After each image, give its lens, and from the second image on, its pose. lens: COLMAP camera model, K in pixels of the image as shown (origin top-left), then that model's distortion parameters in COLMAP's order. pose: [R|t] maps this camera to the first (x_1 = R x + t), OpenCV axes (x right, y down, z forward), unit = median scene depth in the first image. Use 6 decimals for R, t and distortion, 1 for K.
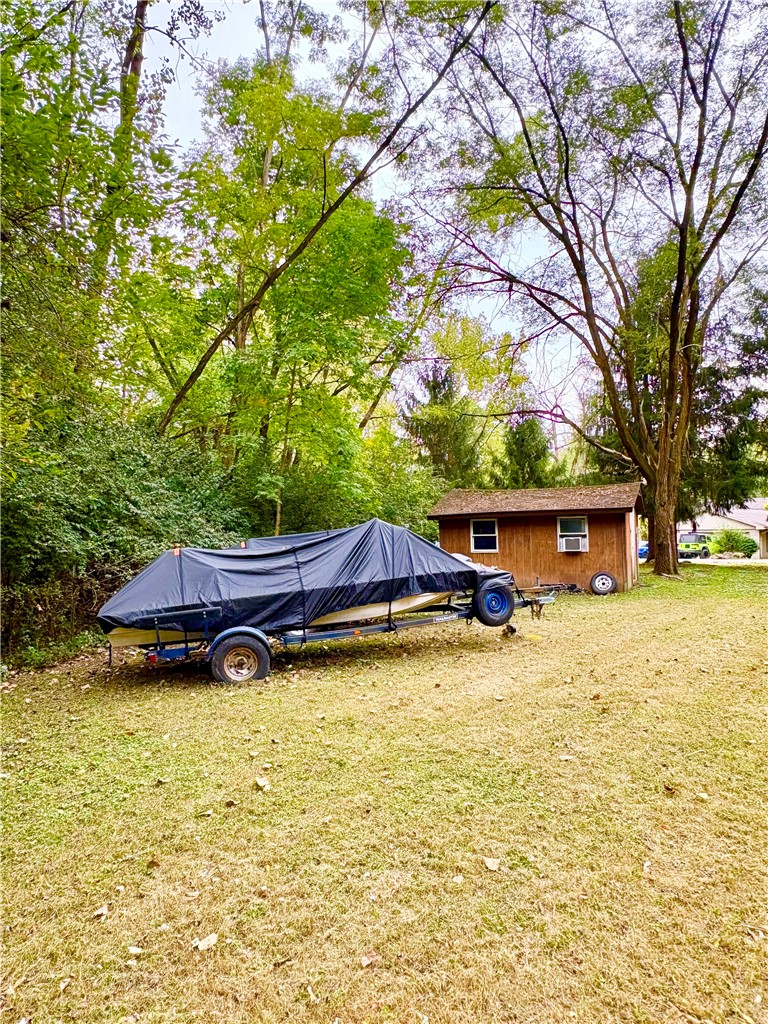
lens RADIAL K [[663.9, 0, 382.3], [0, 663.9, 517.3], [0, 0, 1]] dist [-0.007679, 0.008950]
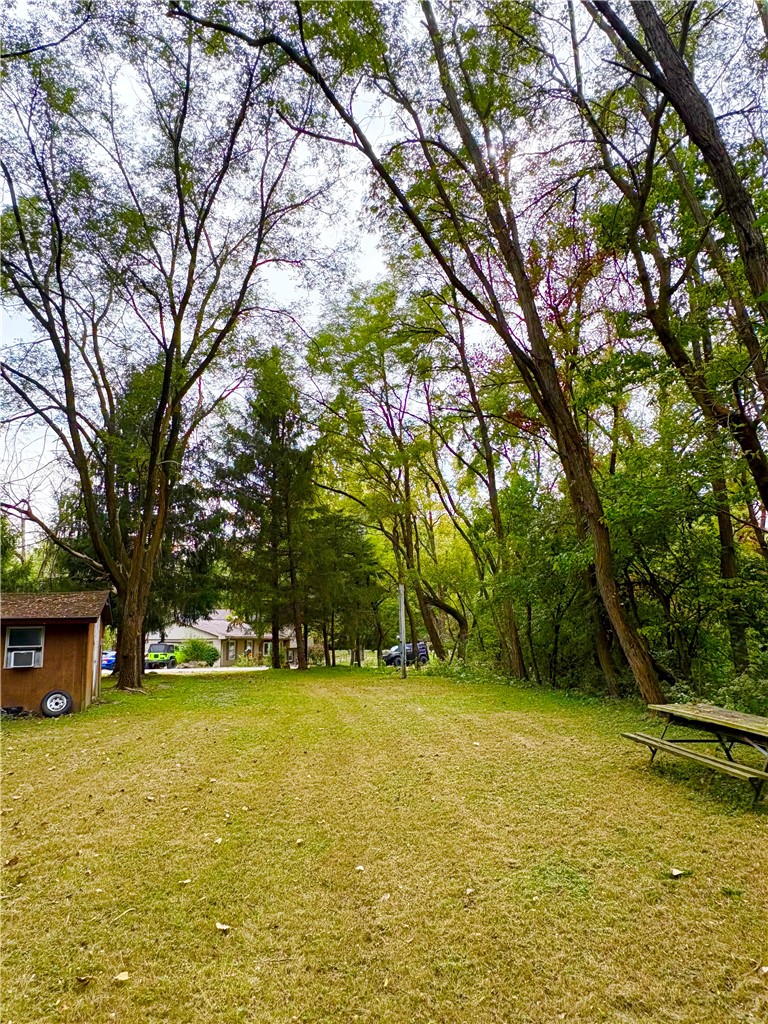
lens RADIAL K [[663.9, 0, 392.8], [0, 663.9, 516.9], [0, 0, 1]] dist [-0.007679, 0.008950]
pose [[0.721957, 0.122227, 0.681057, 0.017307], [-0.010174, 0.986043, -0.166177, -0.002990], [-0.691863, 0.113044, 0.713125, 0.019918]]
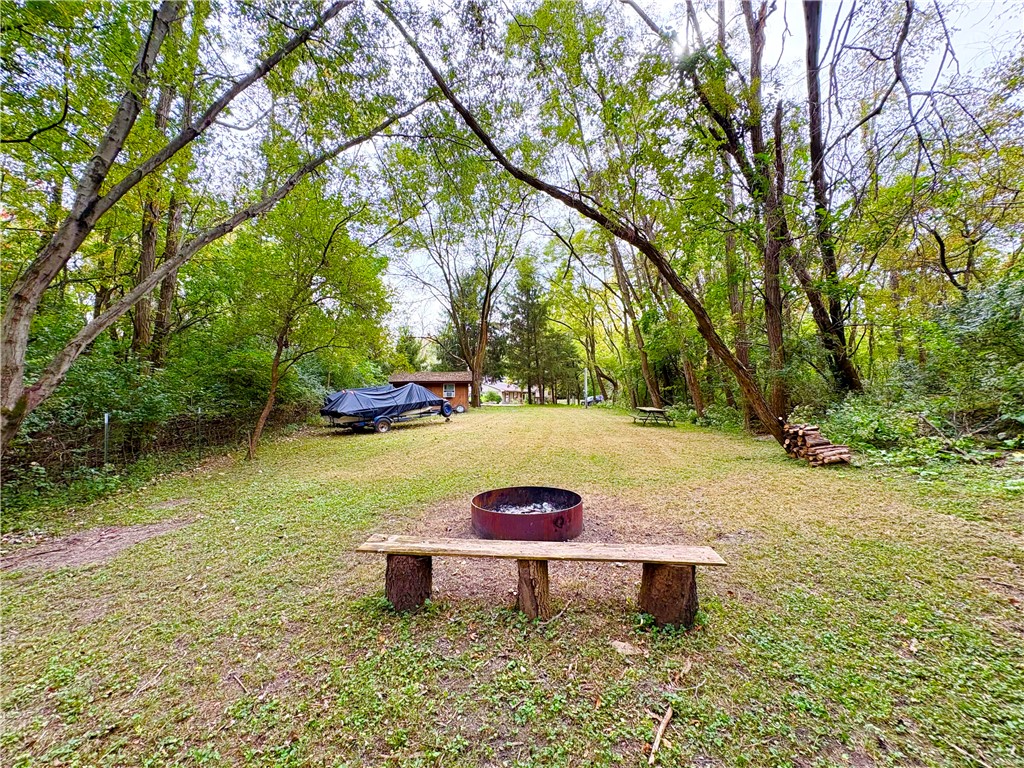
lens RADIAL K [[407.7, 0, 515.2], [0, 407.7, 382.5], [0, 0, 1]] dist [0.002038, -0.000635]
pose [[0.844472, 0.029767, 0.534772, -0.270872], [-0.028518, 0.999537, -0.010602, 0.002574], [-0.534840, -0.006297, 0.844930, -0.377430]]
